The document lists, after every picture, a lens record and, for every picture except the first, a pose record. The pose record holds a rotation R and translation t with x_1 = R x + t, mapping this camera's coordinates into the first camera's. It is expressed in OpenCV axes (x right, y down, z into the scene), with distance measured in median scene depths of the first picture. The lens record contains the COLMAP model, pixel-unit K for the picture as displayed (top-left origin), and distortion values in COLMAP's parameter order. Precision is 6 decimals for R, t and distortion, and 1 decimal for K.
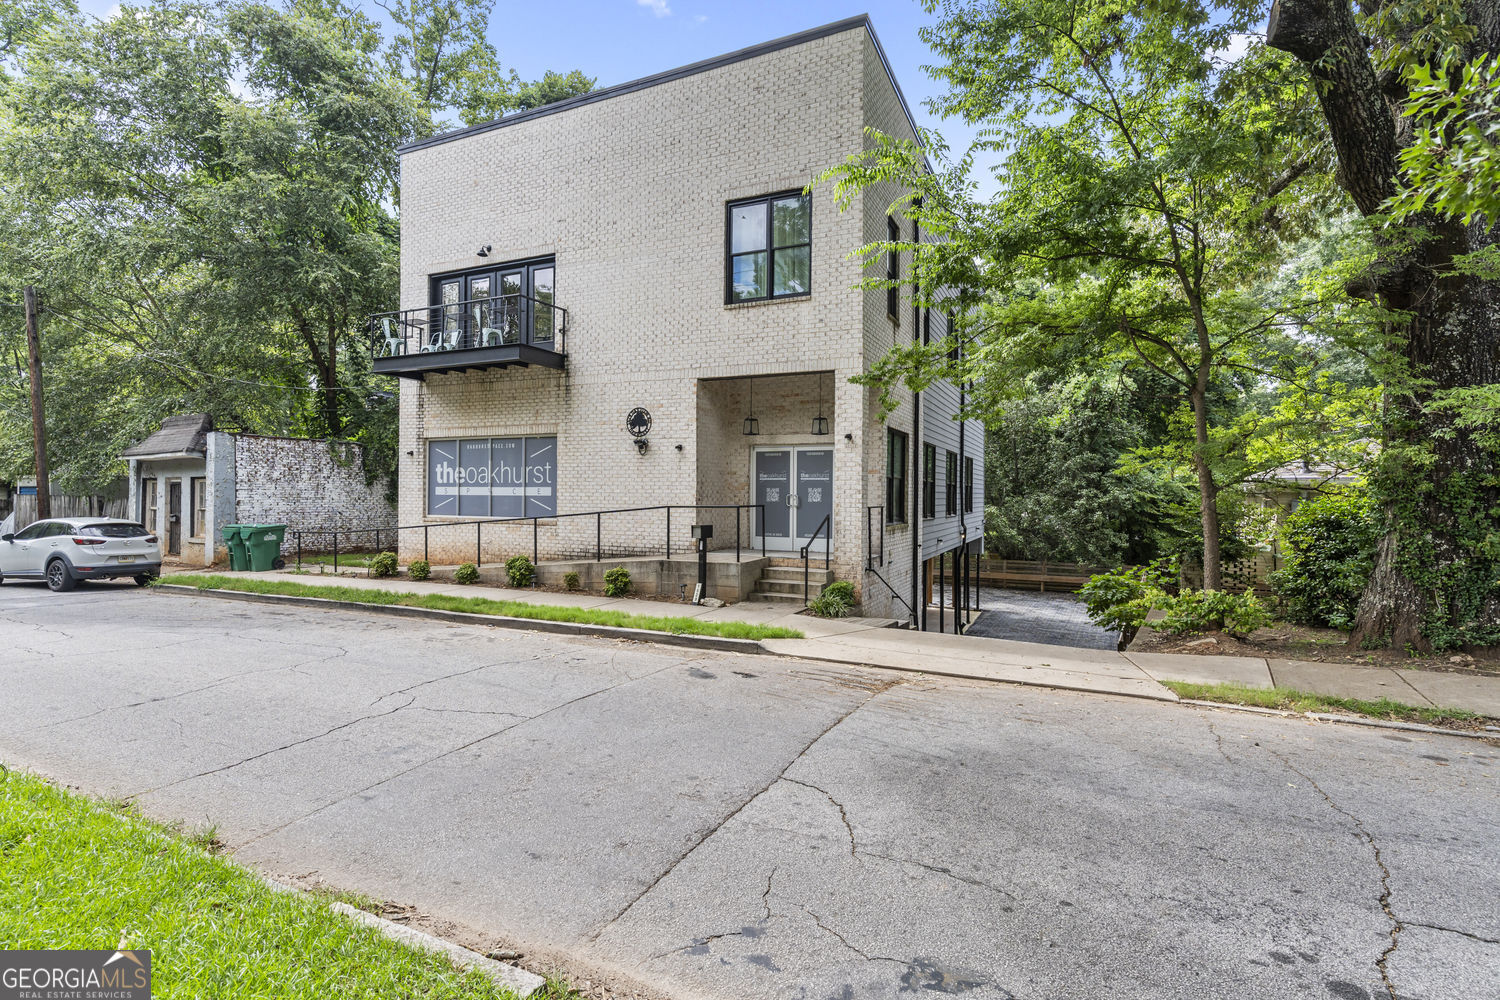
lens RADIAL K [[719.7, 0, 751.6], [0, 719.7, 500.4], [0, 0, 1]] dist [0.002376, -0.001970]
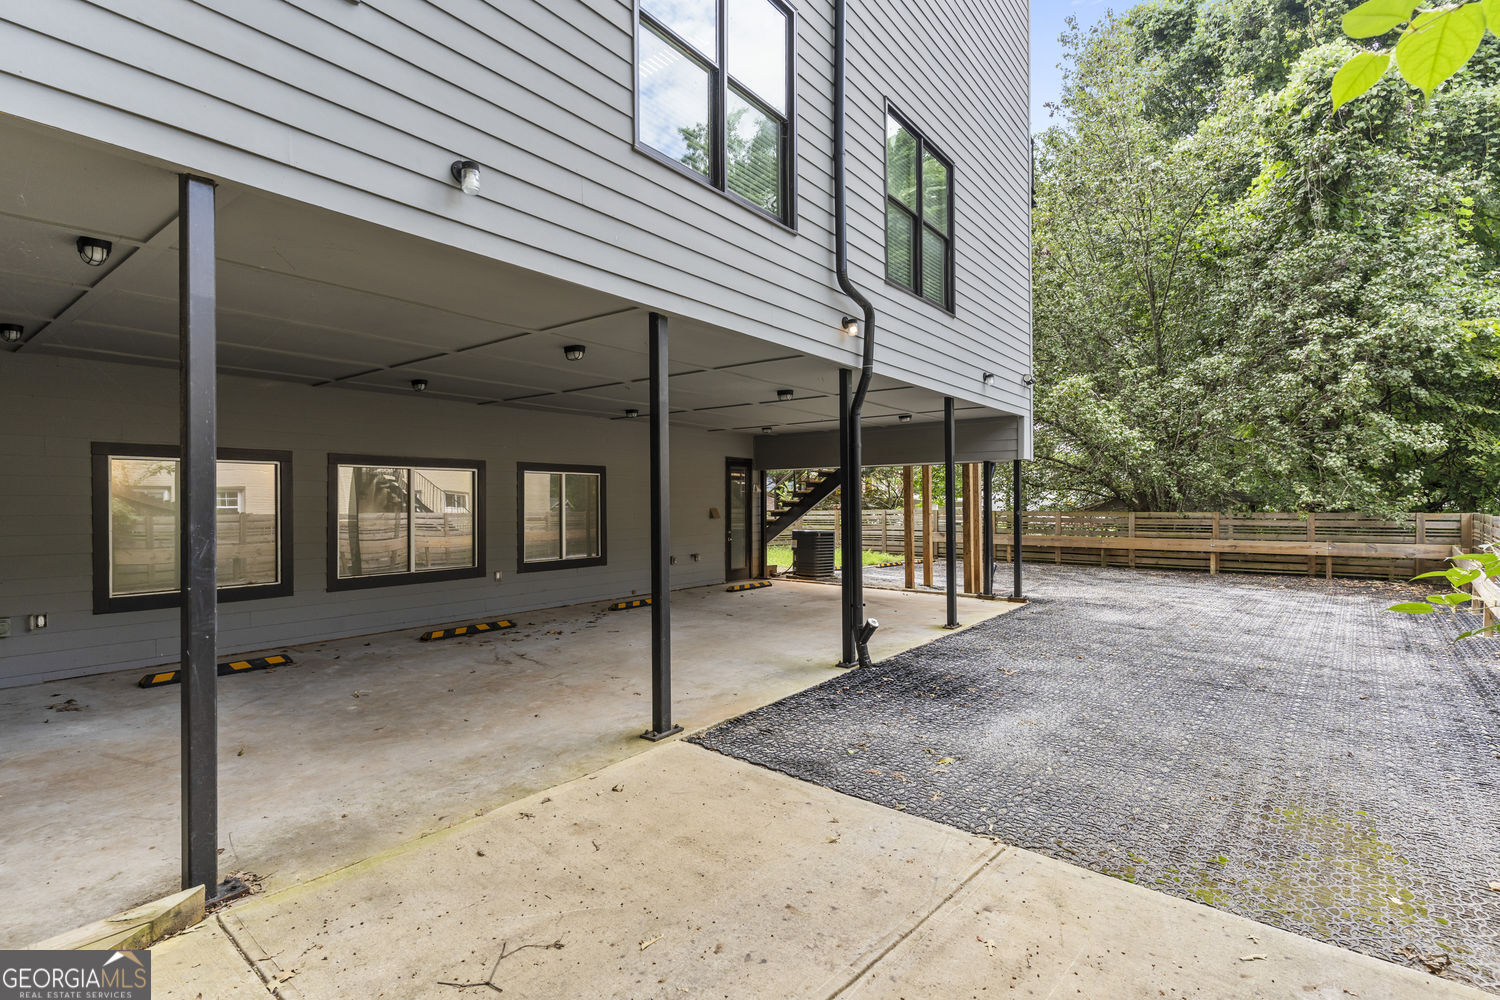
lens RADIAL K [[719.7, 0, 745.3], [0, 719.7, 497.2], [0, 0, 1]] dist [0.002376, -0.001970]
pose [[0.975784, -0.003826, -0.218702, 0.230527], [0.002536, 0.999978, -0.006183, 0.088318], [0.218720, 0.005479, 0.975772, 0.519518]]
